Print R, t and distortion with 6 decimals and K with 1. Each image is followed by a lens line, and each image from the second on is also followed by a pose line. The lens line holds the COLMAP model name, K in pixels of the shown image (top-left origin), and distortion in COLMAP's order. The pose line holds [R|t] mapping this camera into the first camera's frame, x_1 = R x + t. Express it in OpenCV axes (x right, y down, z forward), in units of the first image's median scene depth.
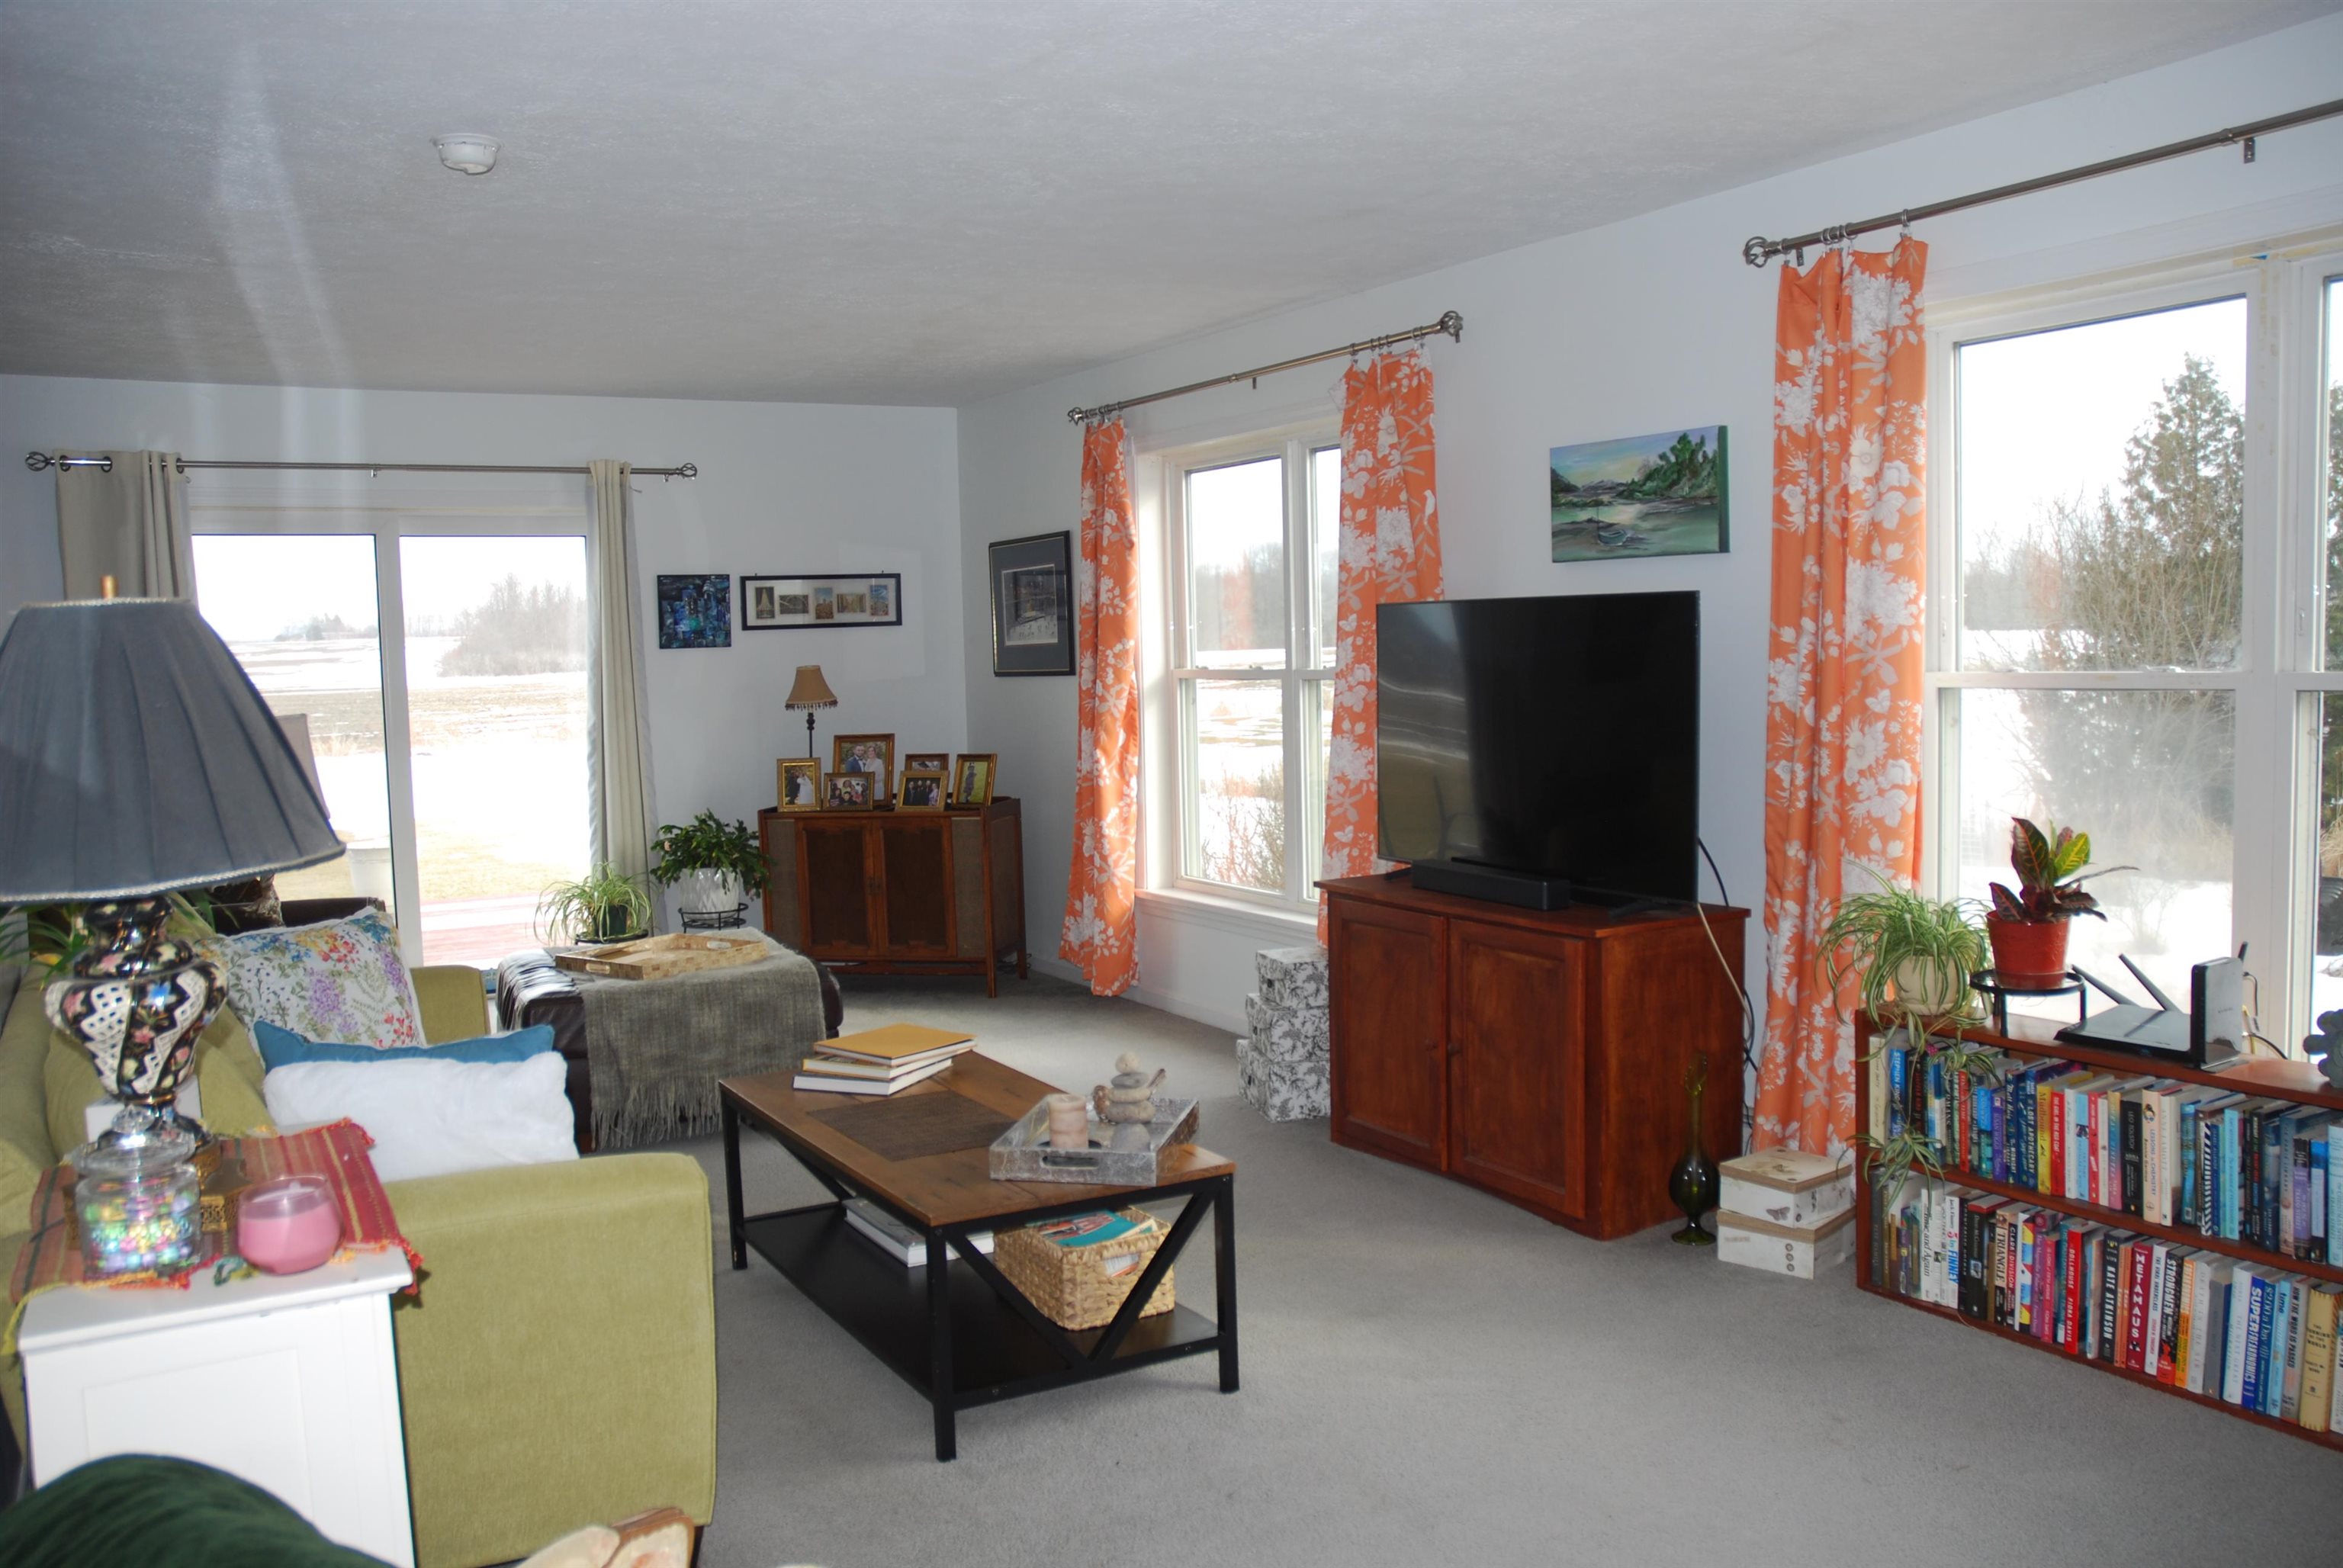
lens RADIAL K [[1955.5, 0, 1172.3], [0, 1955.5, 791.3], [0, 0, 1]] dist [-0.004477, -0.002981]
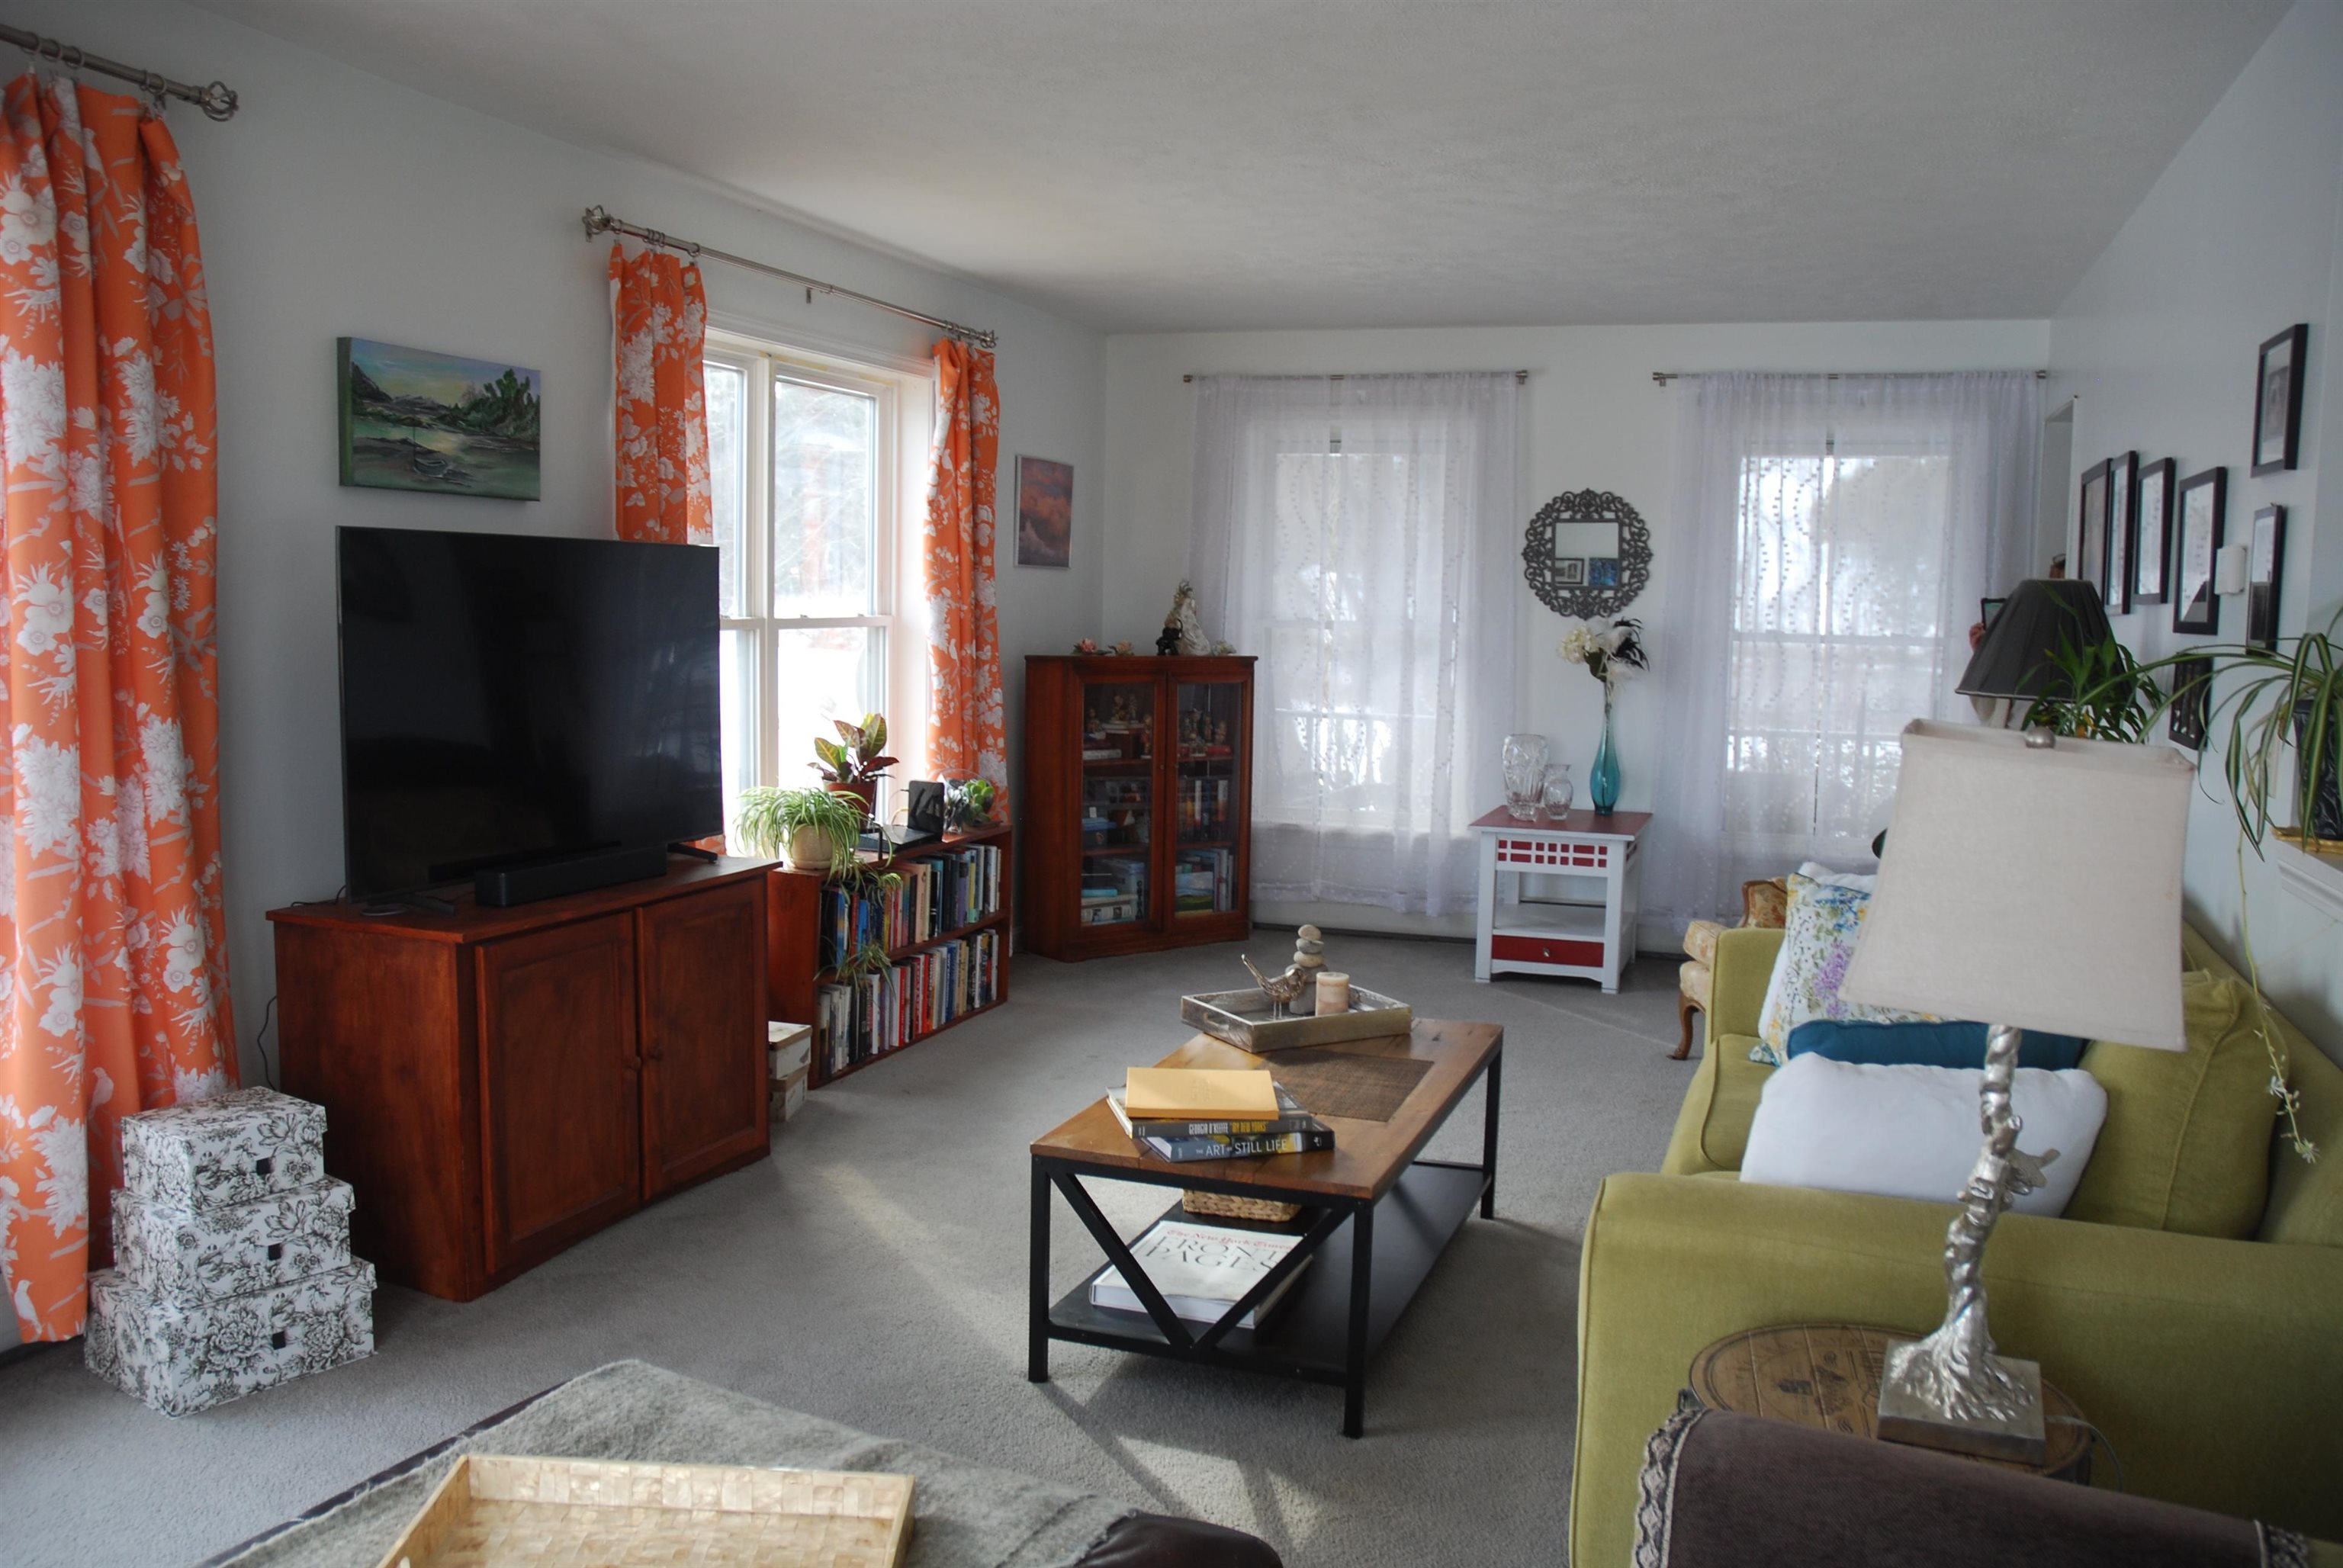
lens RADIAL K [[1955.5, 0, 1172.8], [0, 1955.5, 780.6], [0, 0, 1]] dist [-0.004477, -0.002981]
pose [[-0.644356, -0.056860, 0.762609, -0.655316], [0.063802, 0.989758, 0.127705, -0.085081], [-0.762059, 0.130943, -0.634129, 1.347260]]
